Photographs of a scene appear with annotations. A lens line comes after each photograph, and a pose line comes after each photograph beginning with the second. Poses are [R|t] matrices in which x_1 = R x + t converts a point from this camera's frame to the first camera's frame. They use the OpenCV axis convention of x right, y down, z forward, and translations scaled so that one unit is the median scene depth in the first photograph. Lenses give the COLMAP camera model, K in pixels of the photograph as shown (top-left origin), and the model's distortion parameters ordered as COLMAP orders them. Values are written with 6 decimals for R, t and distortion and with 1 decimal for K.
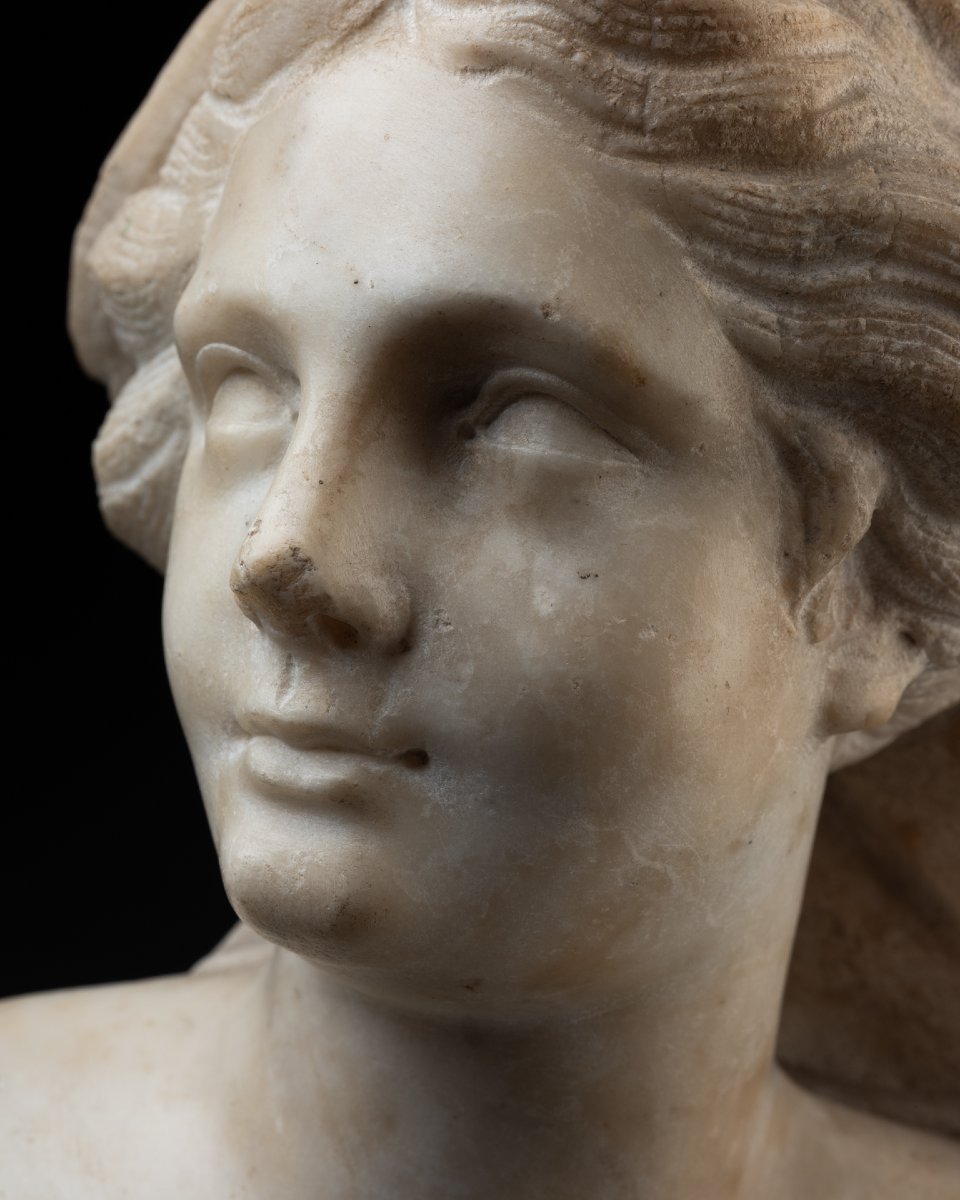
lens RADIAL K [[4574.3, 0, 480.0], [0, 4574.3, 600.0], [0, 0, 1]] dist [0.279334, 3.258197]
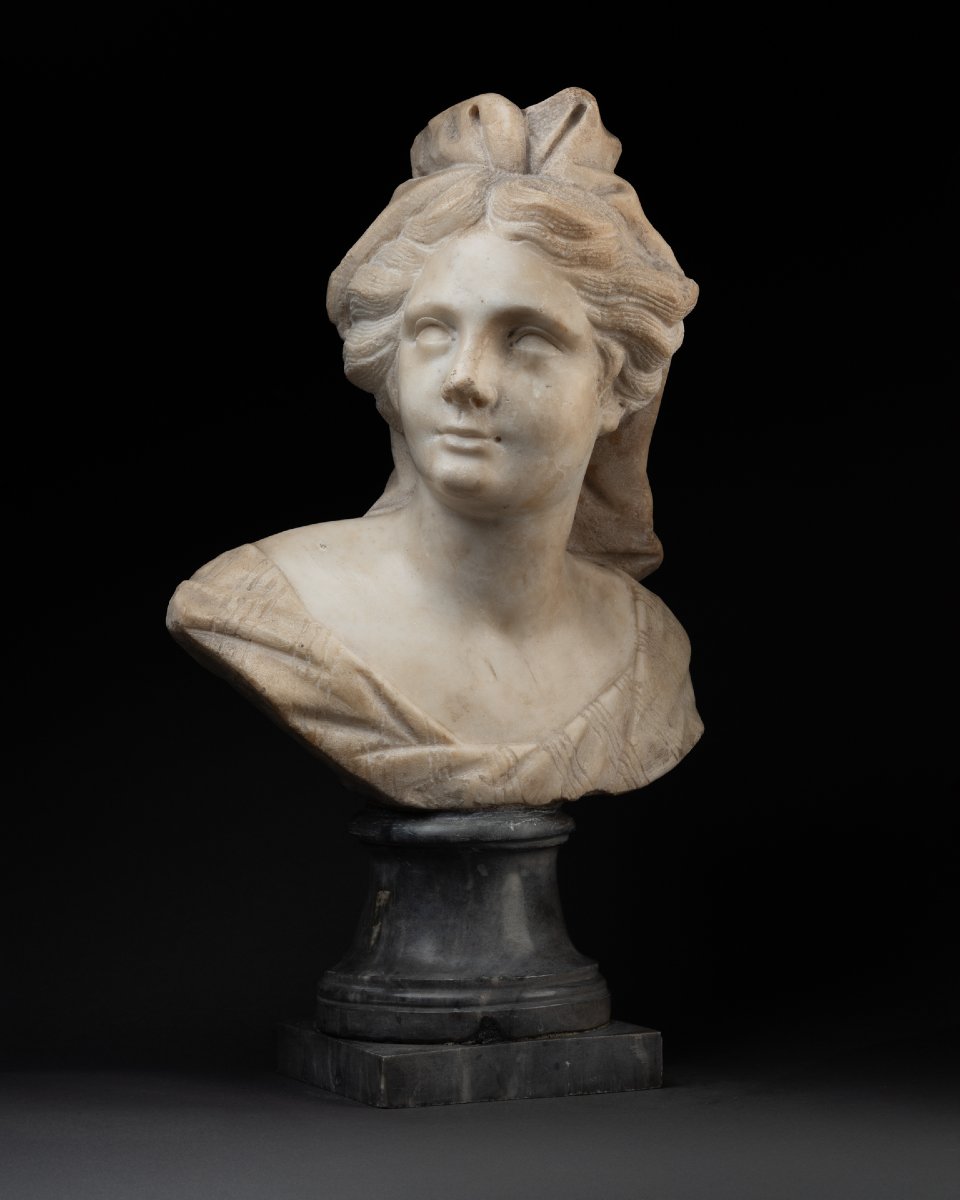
lens RADIAL K [[3594.1, 0, 480.0], [0, 3594.1, 600.0], [0, 0, 1]] dist [0.098458, 0.837300]
pose [[0.968993, -0.015655, 0.246592, -0.698808], [0.003798, 0.998817, 0.048488, 0.024145], [-0.247059, -0.046048, 0.967906, -1.629119]]
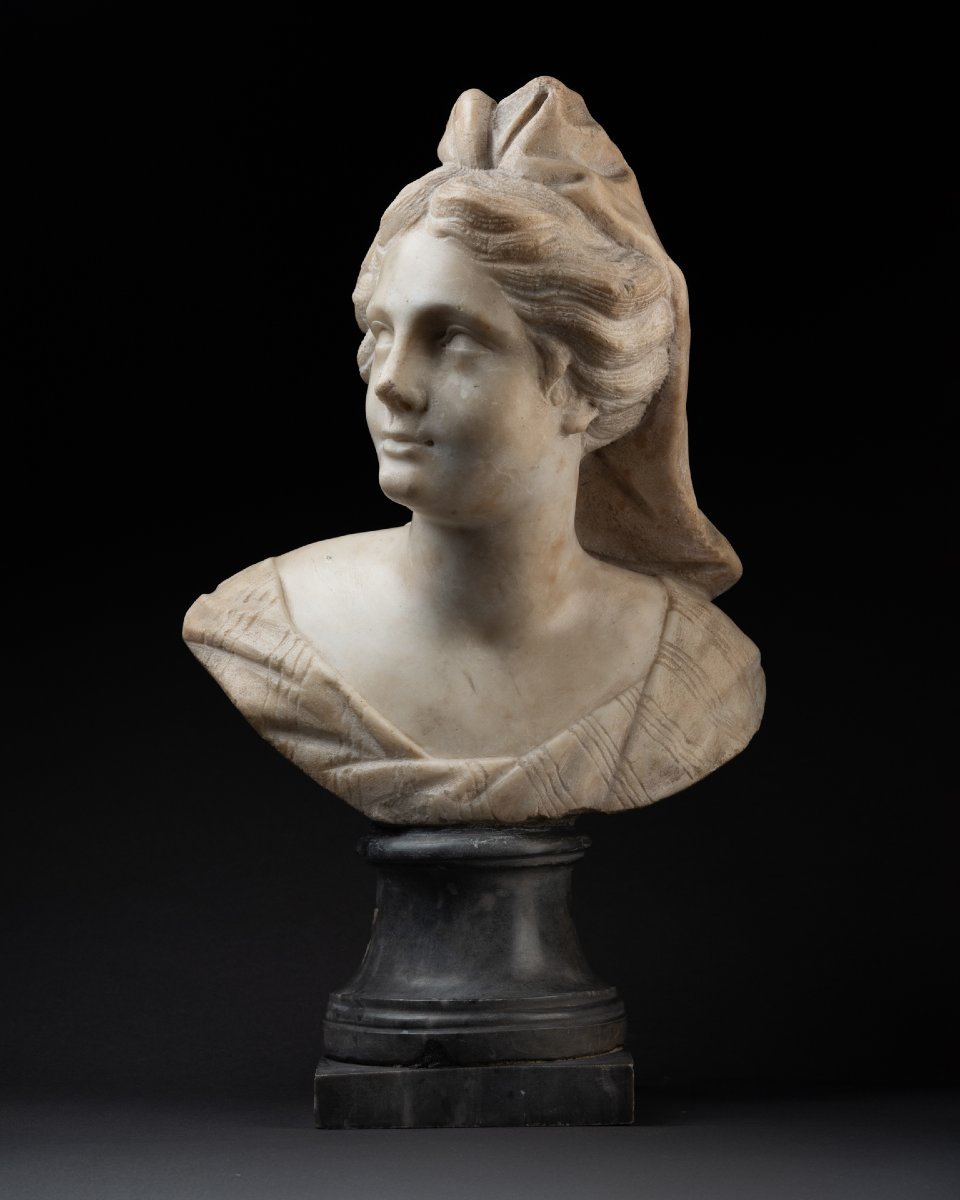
lens RADIAL K [[3594.1, 0, 480.0], [0, 3594.1, 600.0], [0, 0, 1]] dist [0.098458, 0.837300]
pose [[0.984729, -0.022912, -0.172579, 0.474198], [0.027126, 0.999388, 0.022098, 0.092585], [0.171967, -0.026442, 0.984748, -1.589664]]
